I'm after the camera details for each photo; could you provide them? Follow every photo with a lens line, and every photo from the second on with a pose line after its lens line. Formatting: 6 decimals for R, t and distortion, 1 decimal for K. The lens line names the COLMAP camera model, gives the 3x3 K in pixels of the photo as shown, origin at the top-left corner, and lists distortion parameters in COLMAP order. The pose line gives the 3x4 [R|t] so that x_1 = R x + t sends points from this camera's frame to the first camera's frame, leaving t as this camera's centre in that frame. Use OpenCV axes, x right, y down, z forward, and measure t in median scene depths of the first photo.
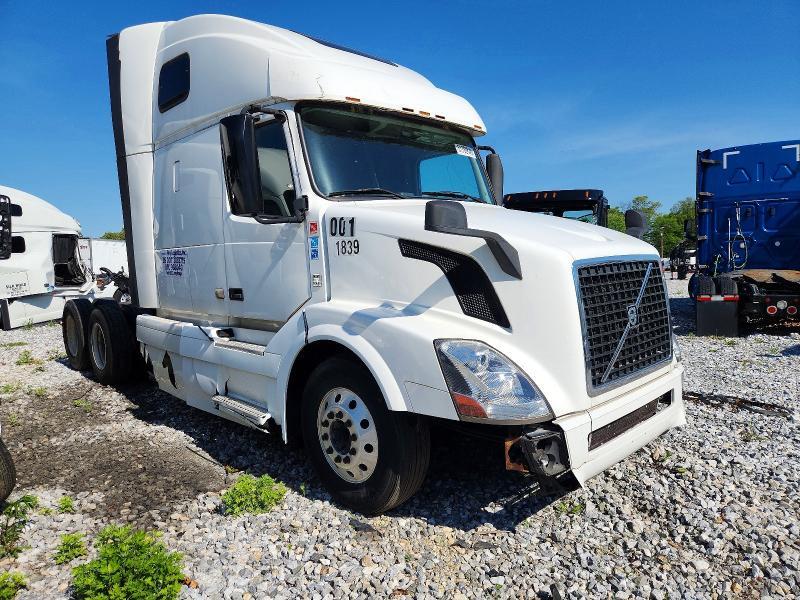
lens RADIAL K [[619.8, 0, 400.0], [0, 619.8, 300.0], [0, 0, 1]] dist [0.046148, -0.010748]
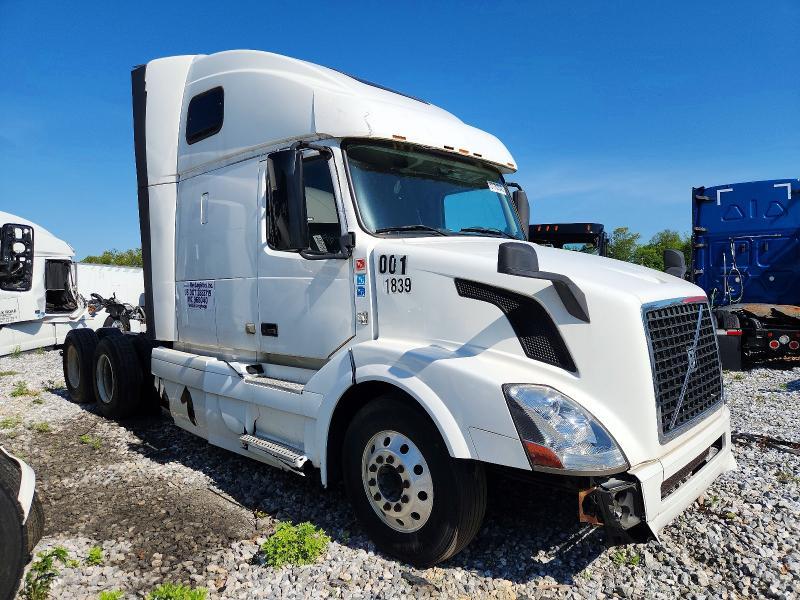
lens RADIAL K [[615.0, 0, 398.8], [0, 615.0, 286.0], [0, 0, 1]] dist [0.056727, -0.039635]
pose [[0.999118, 0.010917, 0.040547, -0.115001], [-0.008386, 0.998037, -0.062069, -0.022091], [-0.041145, 0.061674, 0.997248, 0.025699]]
